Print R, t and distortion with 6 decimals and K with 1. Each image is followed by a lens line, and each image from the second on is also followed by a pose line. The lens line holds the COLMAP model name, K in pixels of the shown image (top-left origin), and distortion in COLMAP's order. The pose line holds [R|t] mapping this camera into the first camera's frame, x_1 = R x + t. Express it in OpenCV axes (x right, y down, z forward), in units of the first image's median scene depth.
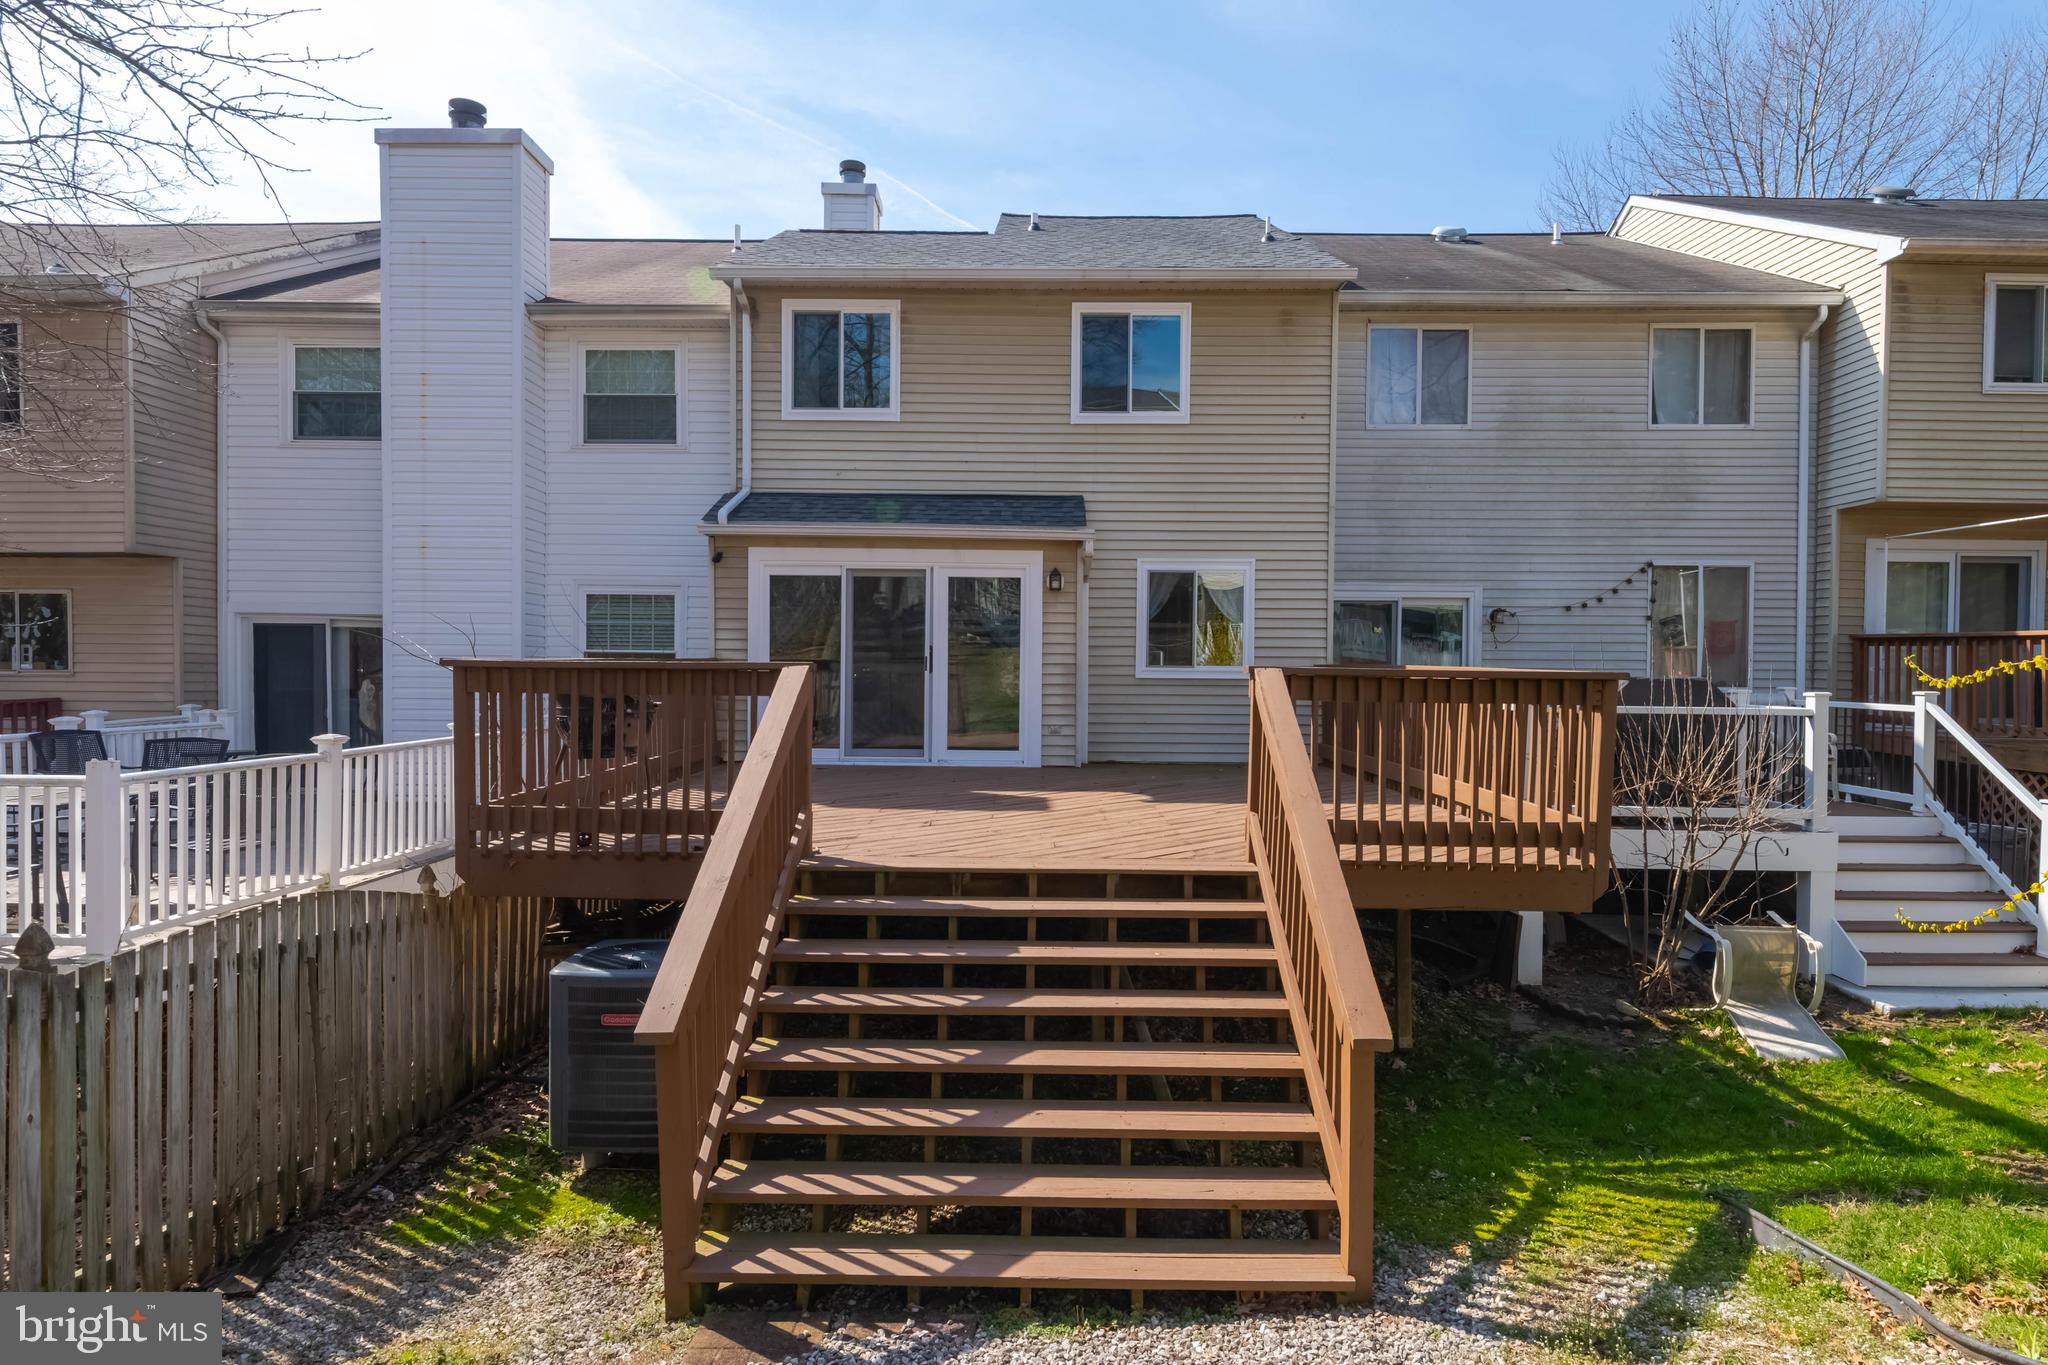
lens RADIAL K [[1099.3, 0, 1024.0], [0, 1099.3, 682.5], [0, 0, 1]] dist [-0.000533, -0.001275]
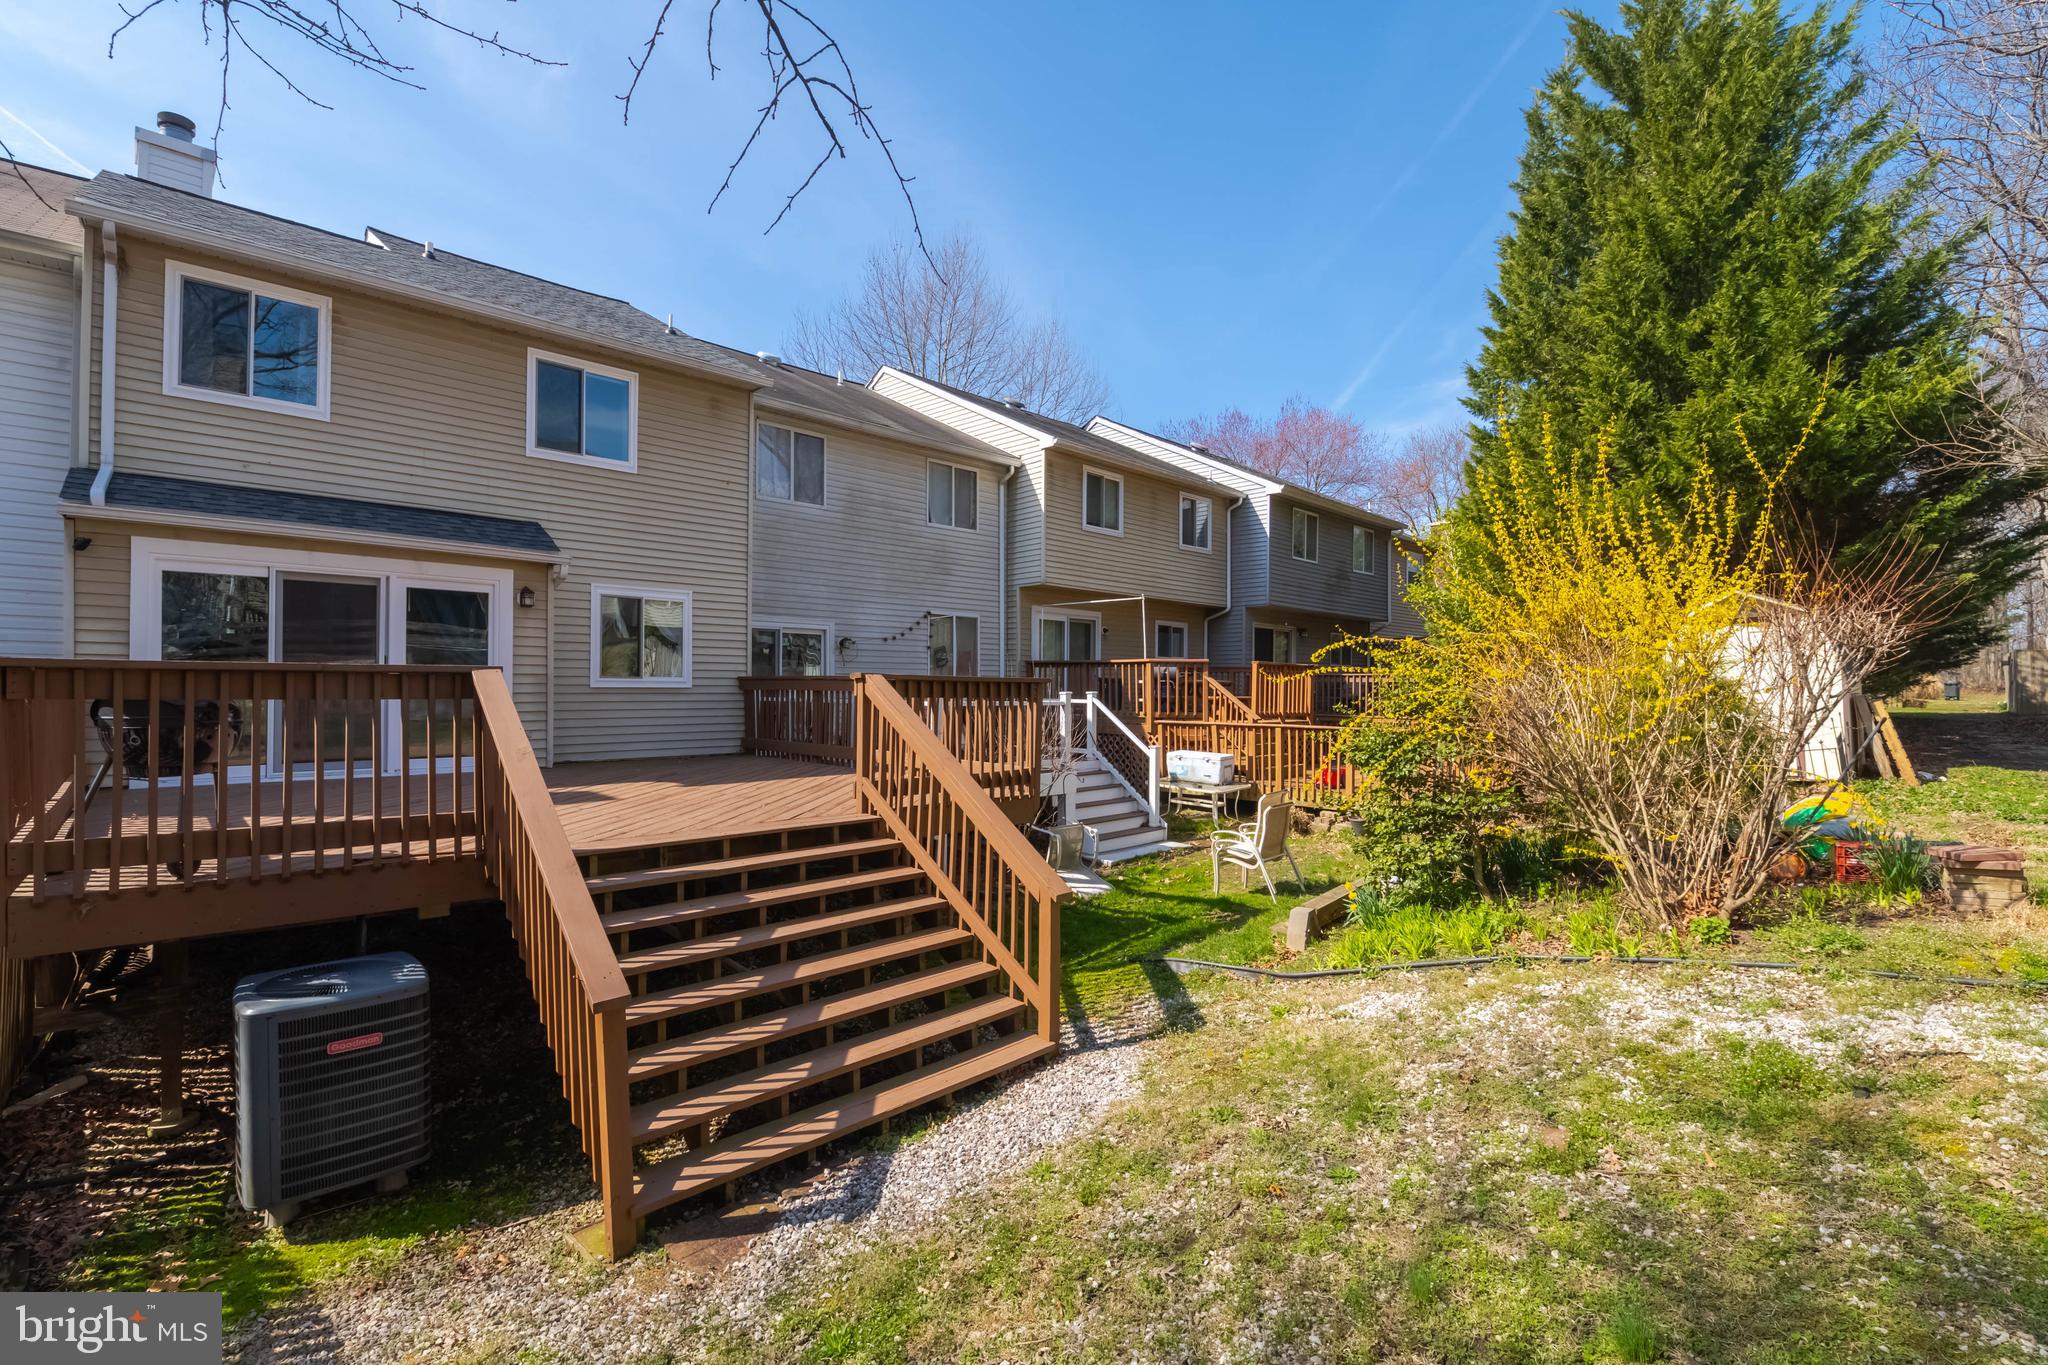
lens RADIAL K [[871.6, 0, 1036.0], [0, 871.6, 687.5], [0, 0, 1]] dist [-0.012456, -0.004742]
pose [[0.709538, -0.003776, 0.704657, -0.217808], [0.010643, 0.999929, -0.005358, 0.006196], [-0.704587, 0.011302, 0.709528, 0.030629]]
